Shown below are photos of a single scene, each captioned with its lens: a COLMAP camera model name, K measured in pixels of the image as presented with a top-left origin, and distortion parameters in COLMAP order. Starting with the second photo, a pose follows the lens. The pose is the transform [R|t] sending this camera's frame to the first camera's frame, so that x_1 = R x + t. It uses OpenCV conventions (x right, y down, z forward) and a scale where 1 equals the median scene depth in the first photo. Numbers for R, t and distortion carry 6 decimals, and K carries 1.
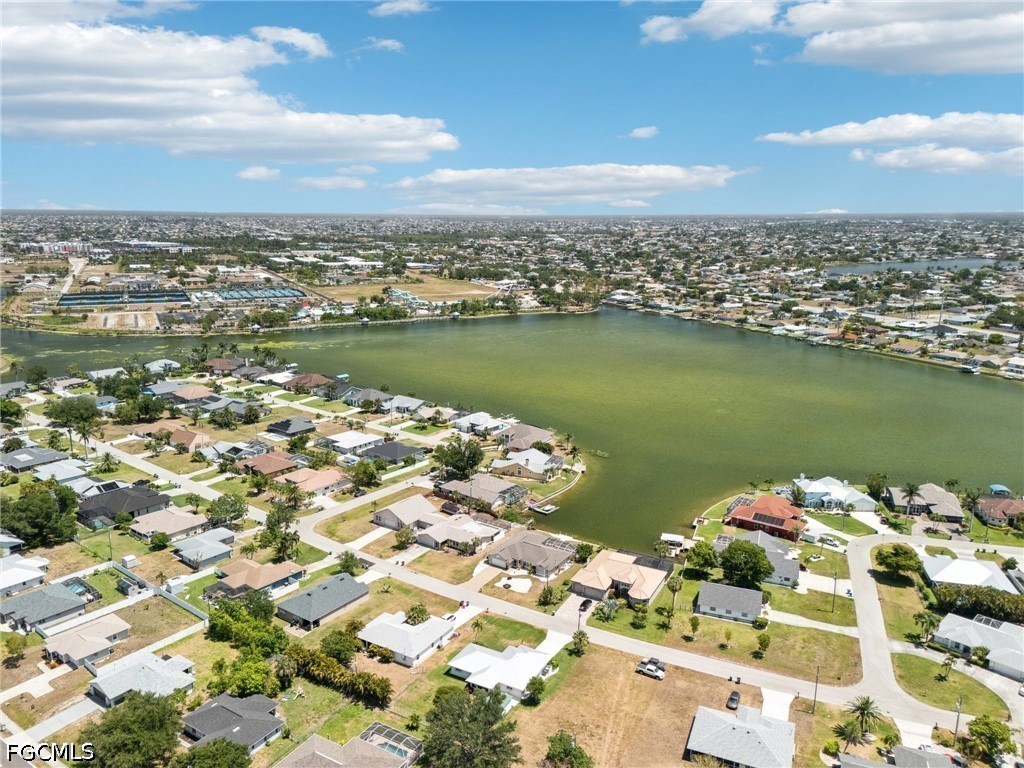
lens RADIAL K [[758.7, 0, 512.0], [0, 758.7, 384.0], [0, 0, 1]] dist [0.075889, -0.088485]
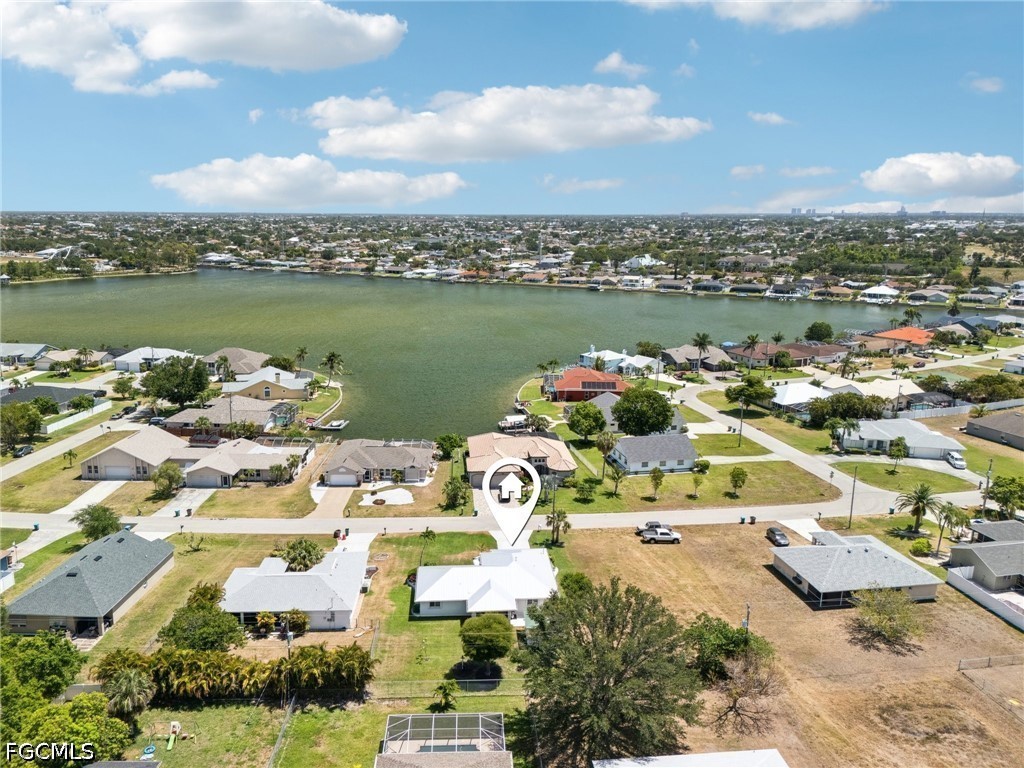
lens RADIAL K [[761.2, 0, 493.2], [0, 761.2, 381.9], [0, 0, 1]] dist [0.083101, -0.093107]
pose [[0.845000, -0.122155, 0.520628, -0.237137], [0.125267, 0.991688, 0.029367, 0.141604], [-0.519888, 0.040402, 0.853279, 0.344473]]
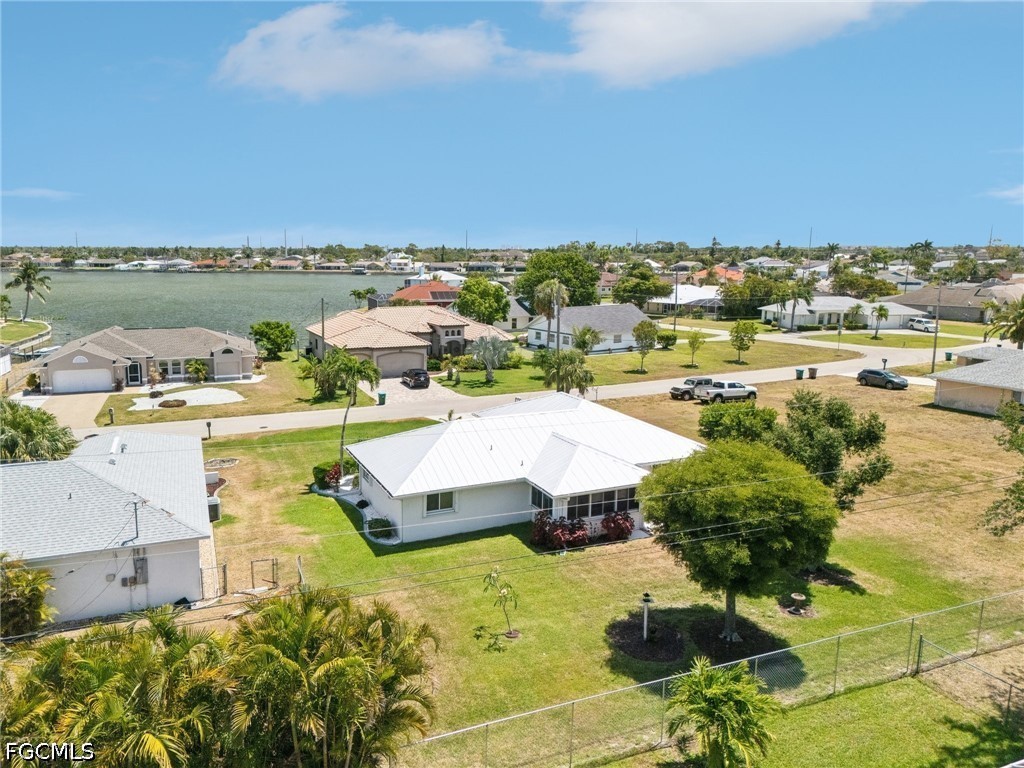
lens RADIAL K [[761.2, 0, 493.2], [0, 761.2, 381.9], [0, 0, 1]] dist [0.083101, -0.093107]
pose [[0.608257, -0.147084, 0.779994, -0.166145], [0.188707, 0.981302, 0.037887, 0.248027], [-0.770982, 0.124145, 0.624640, 0.631022]]
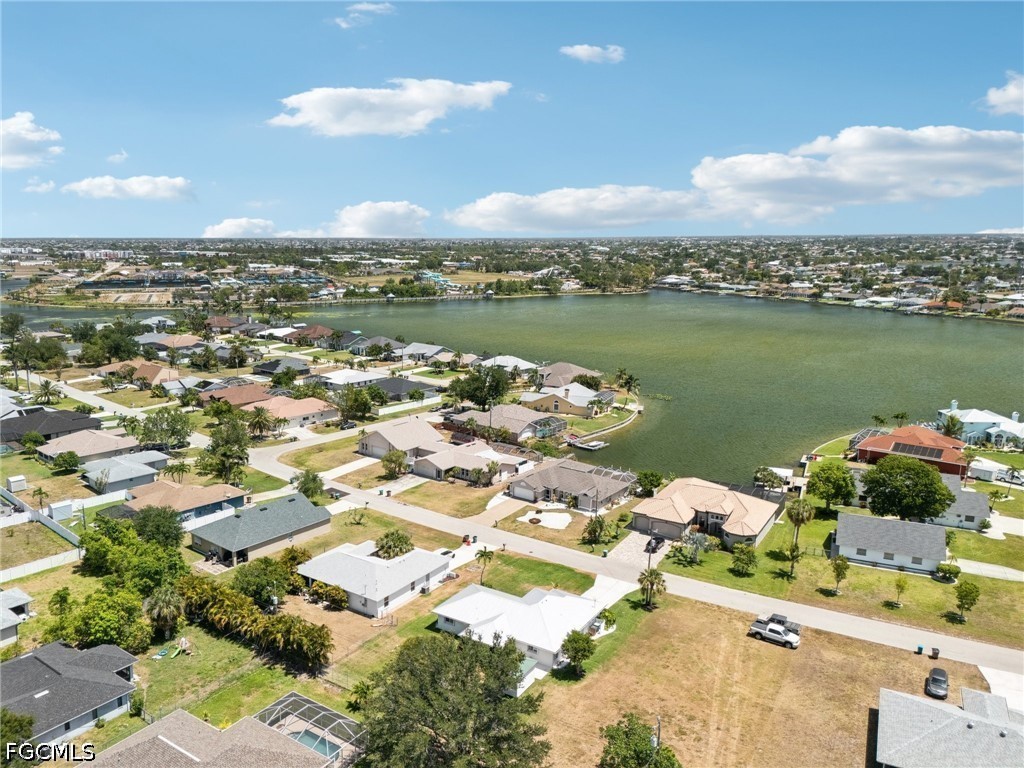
lens RADIAL K [[761.2, 0, 493.2], [0, 761.2, 381.9], [0, 0, 1]] dist [0.083101, -0.093107]
pose [[0.996820, 0.001254, -0.079680, 0.009615], [-0.004354, 0.999239, -0.038750, 0.154727], [0.079571, 0.038973, 0.996067, 0.291467]]
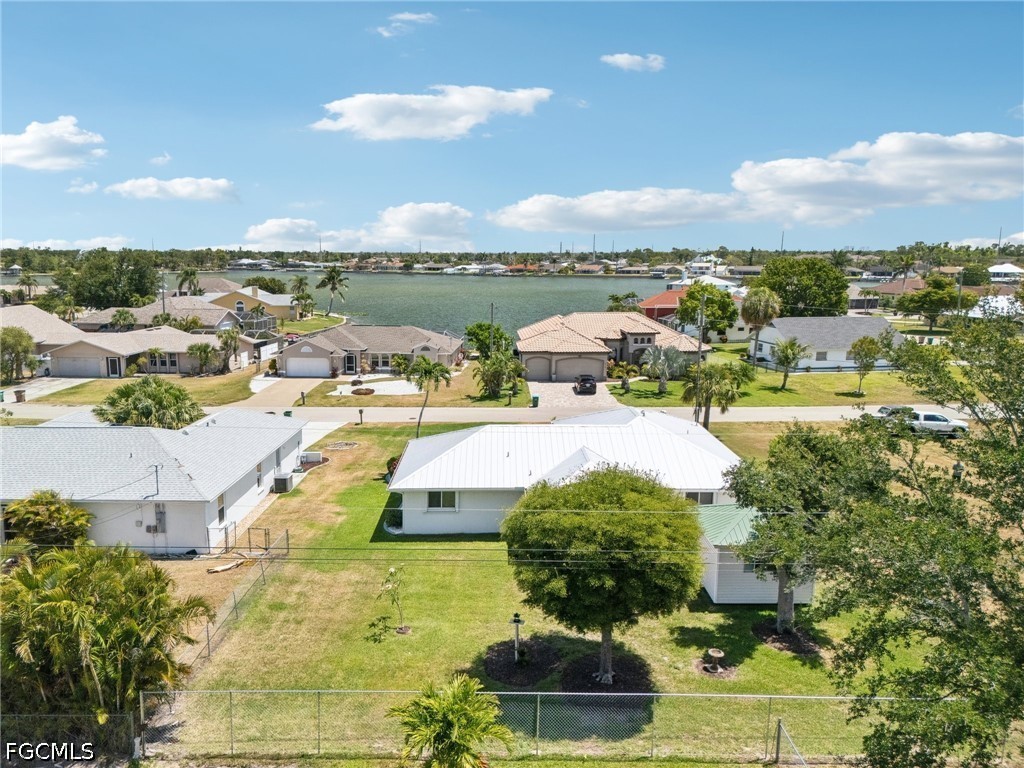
lens RADIAL K [[761.2, 0, 493.2], [0, 761.2, 381.9], [0, 0, 1]] dist [0.083101, -0.093107]
pose [[0.874817, -0.092345, 0.475570, -0.118992], [0.121352, 0.992138, -0.030579, 0.257458], [-0.469007, 0.084462, 0.879146, 0.588147]]
